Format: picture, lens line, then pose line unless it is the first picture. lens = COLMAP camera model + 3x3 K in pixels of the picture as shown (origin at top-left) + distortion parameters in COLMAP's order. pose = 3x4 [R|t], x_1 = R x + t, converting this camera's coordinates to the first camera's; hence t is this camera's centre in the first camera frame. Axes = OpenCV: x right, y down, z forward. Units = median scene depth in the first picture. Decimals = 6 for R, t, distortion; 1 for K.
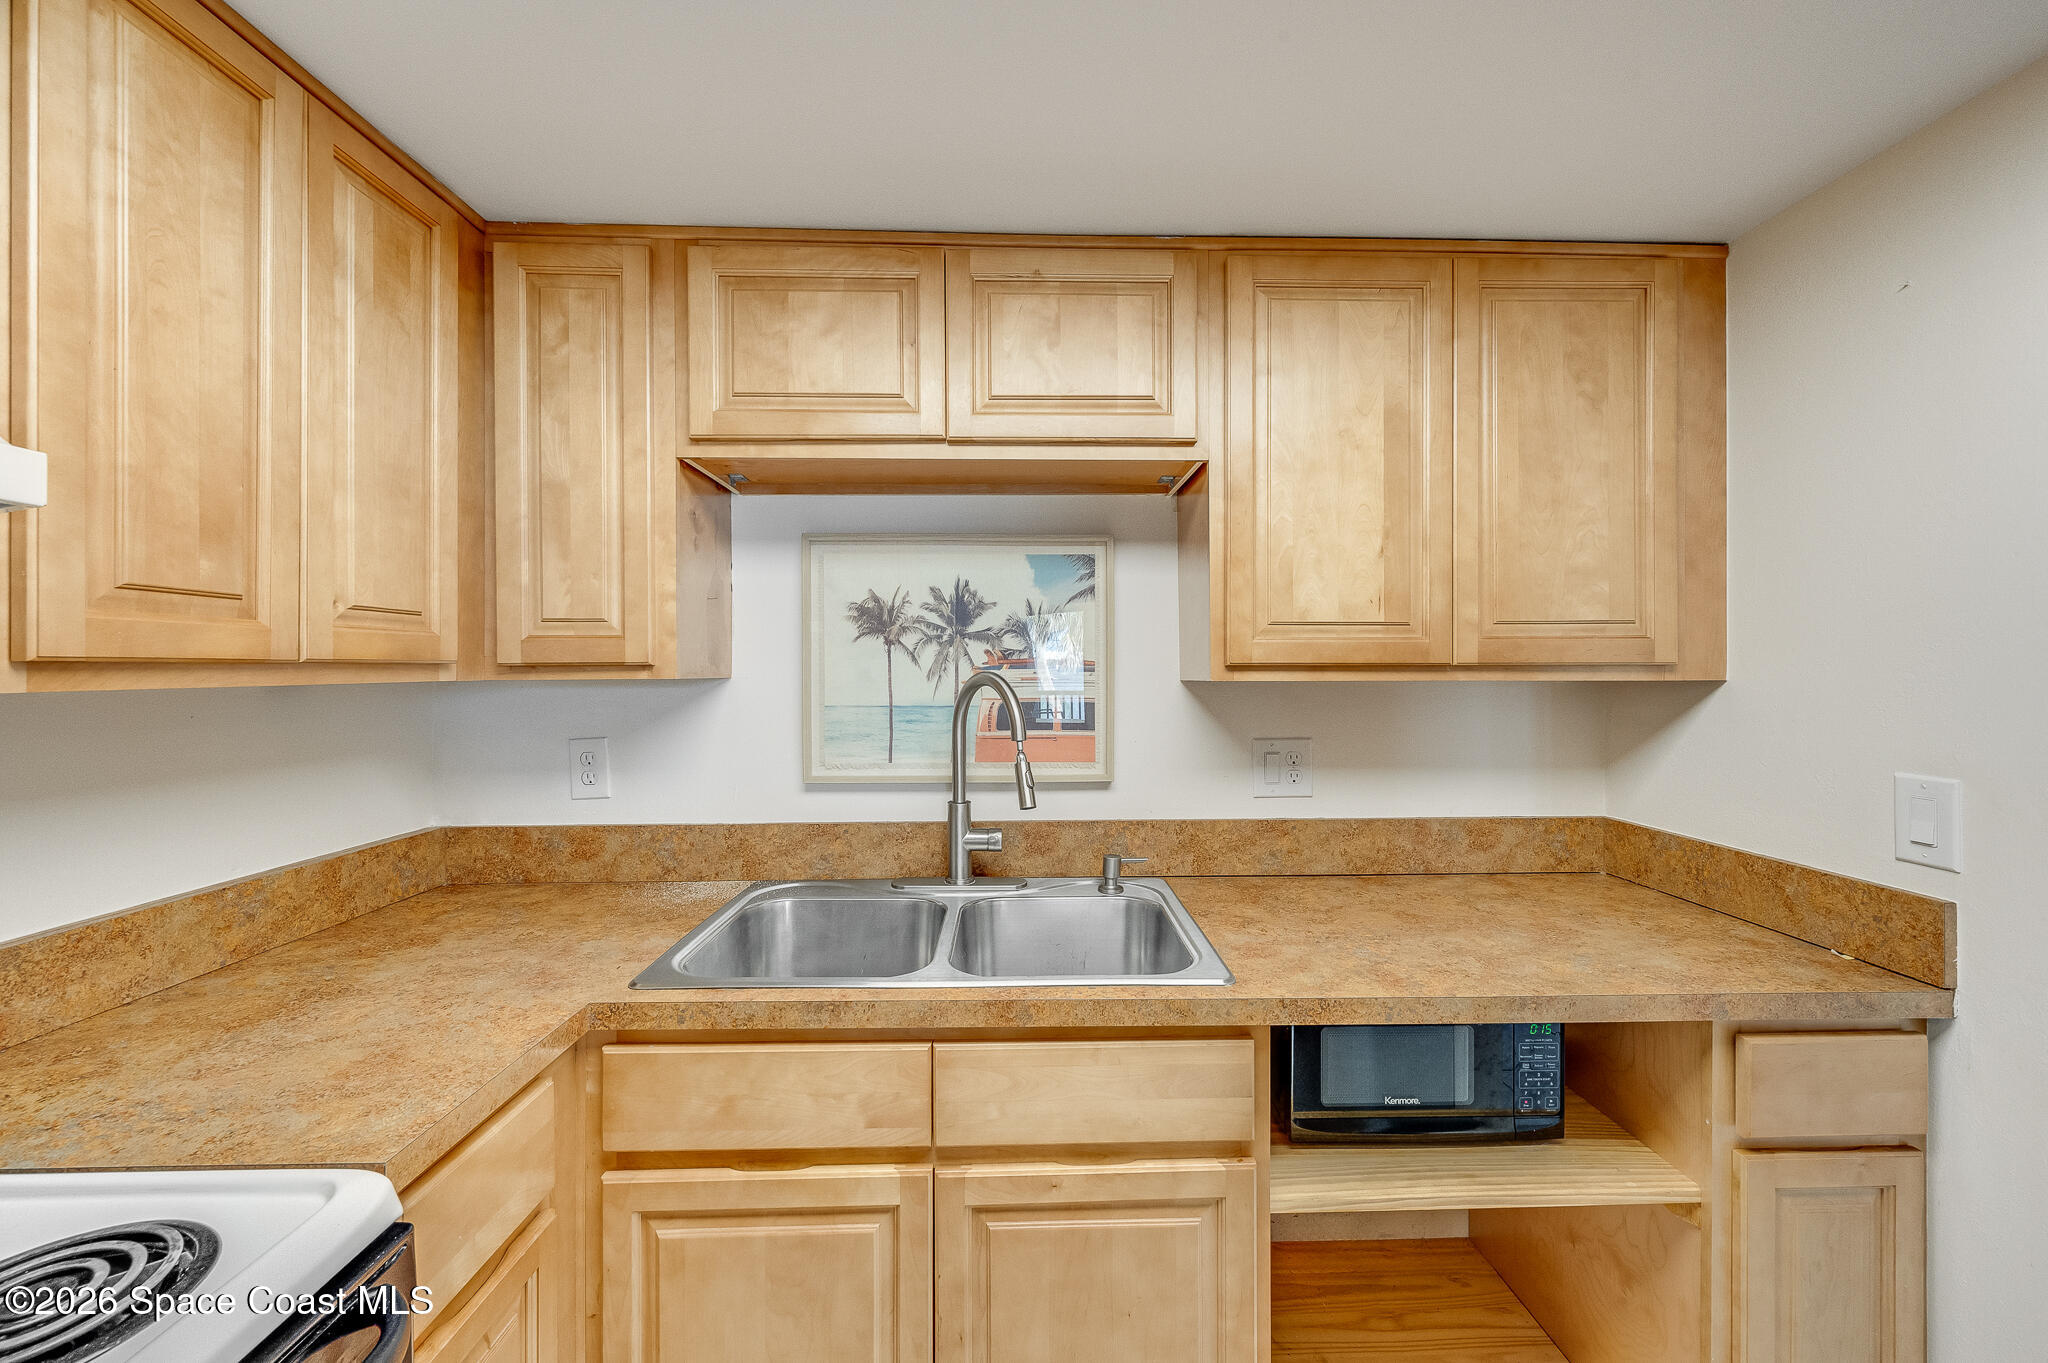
lens RADIAL K [[815.9, 0, 1028.9], [0, 815.9, 666.7], [0, 0, 1]] dist [0.000797, 0.000324]
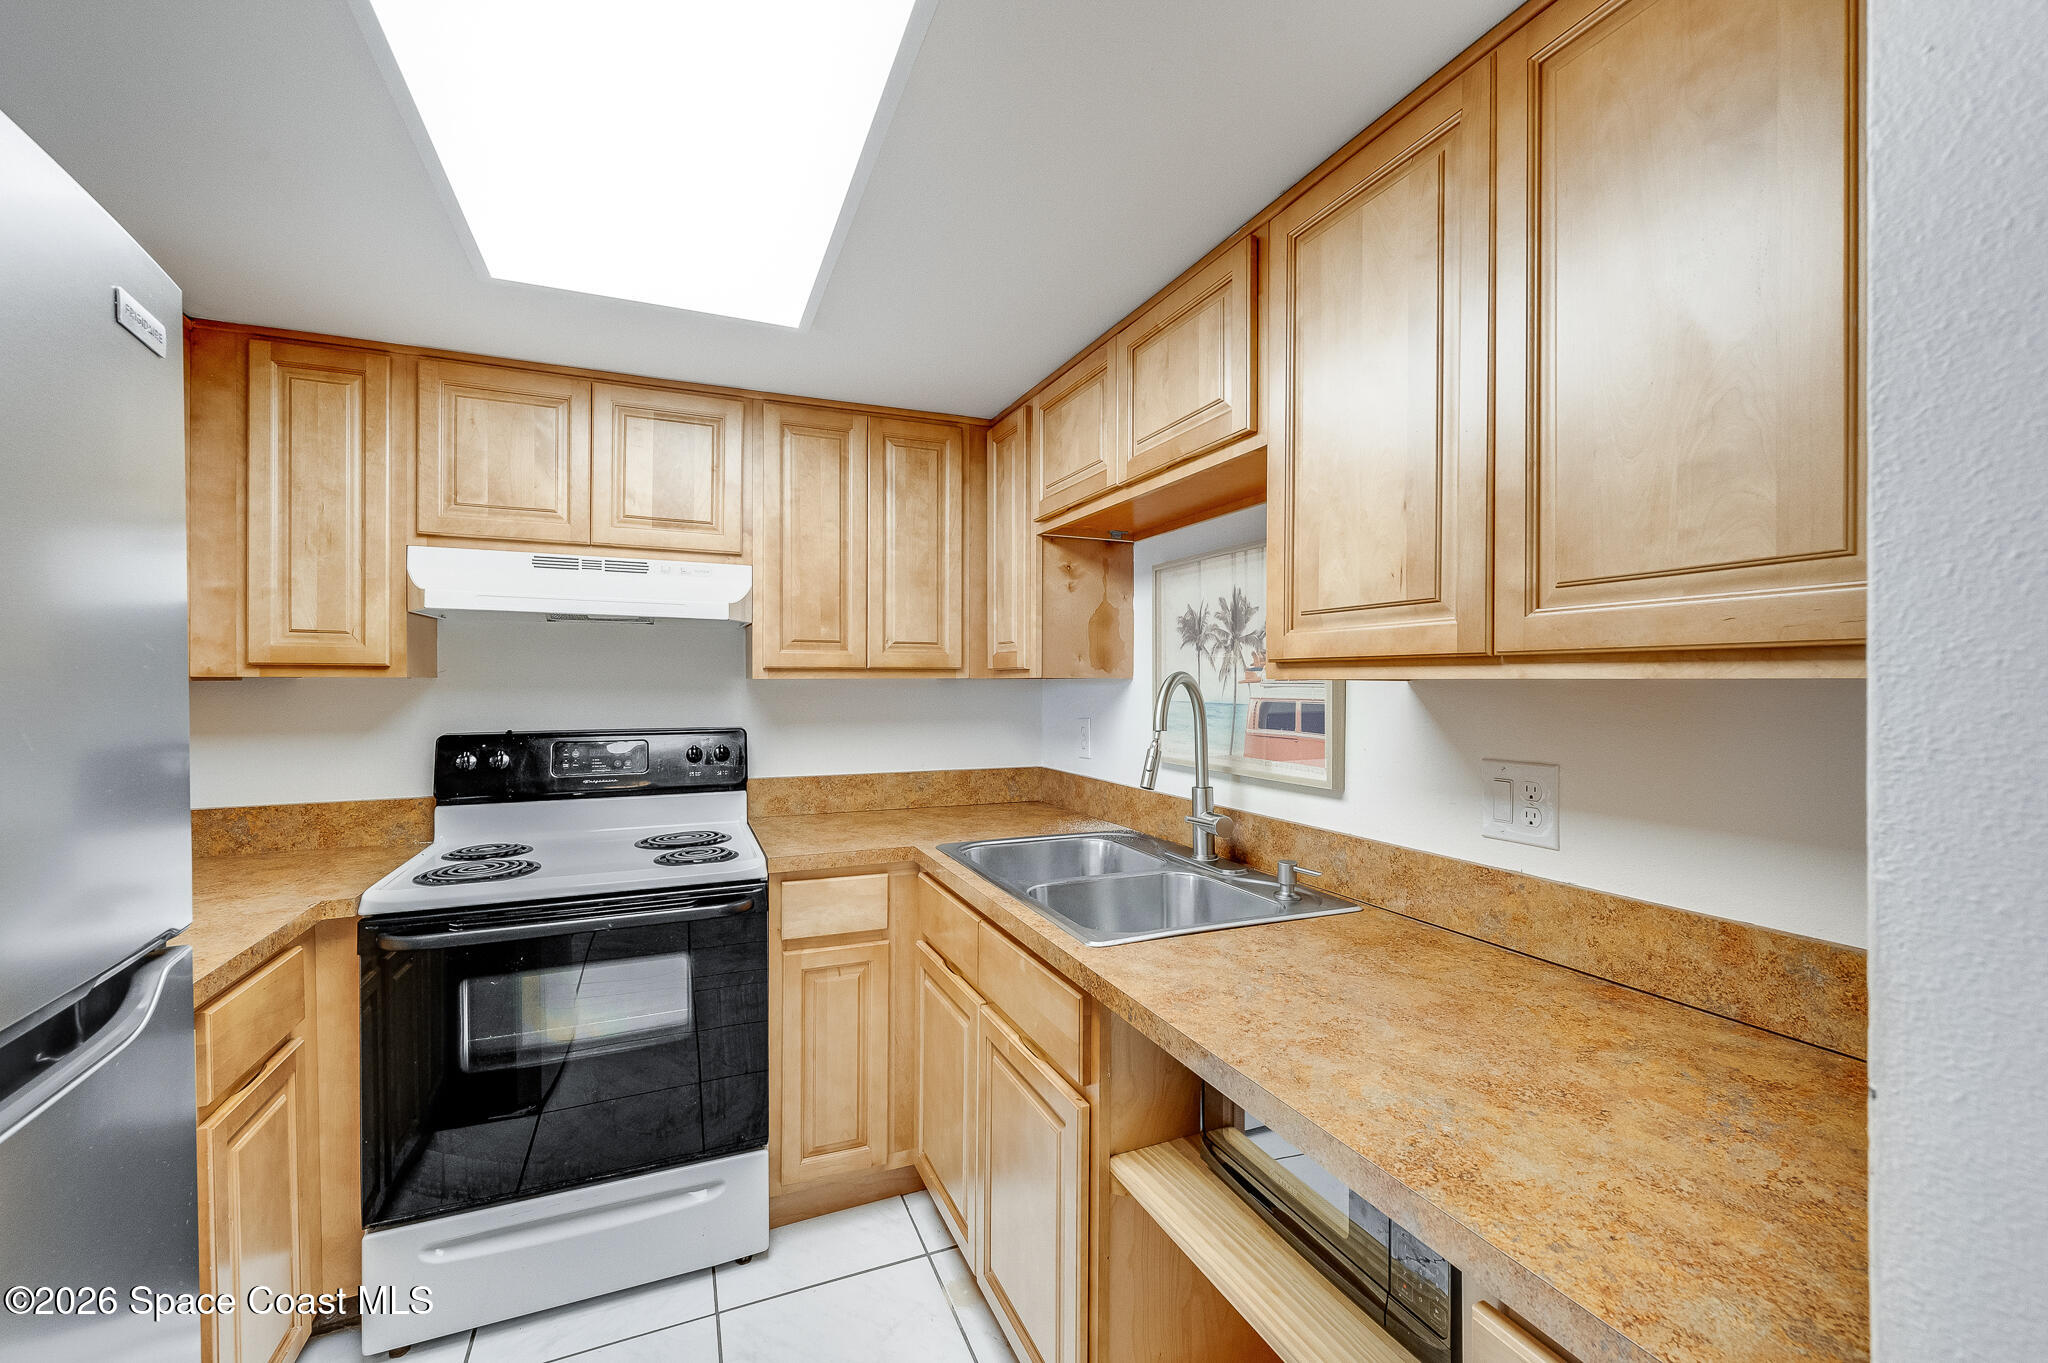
lens RADIAL K [[815.3, 0, 1024.0], [0, 815.3, 681.5], [0, 0, 1]] dist [0.000785, 0.000130]
pose [[0.382743, 0.003238, -0.923849, 0.823642], [0.000496, 0.999993, 0.003711, 0.013739], [0.923855, -0.001878, 0.382738, 0.321178]]
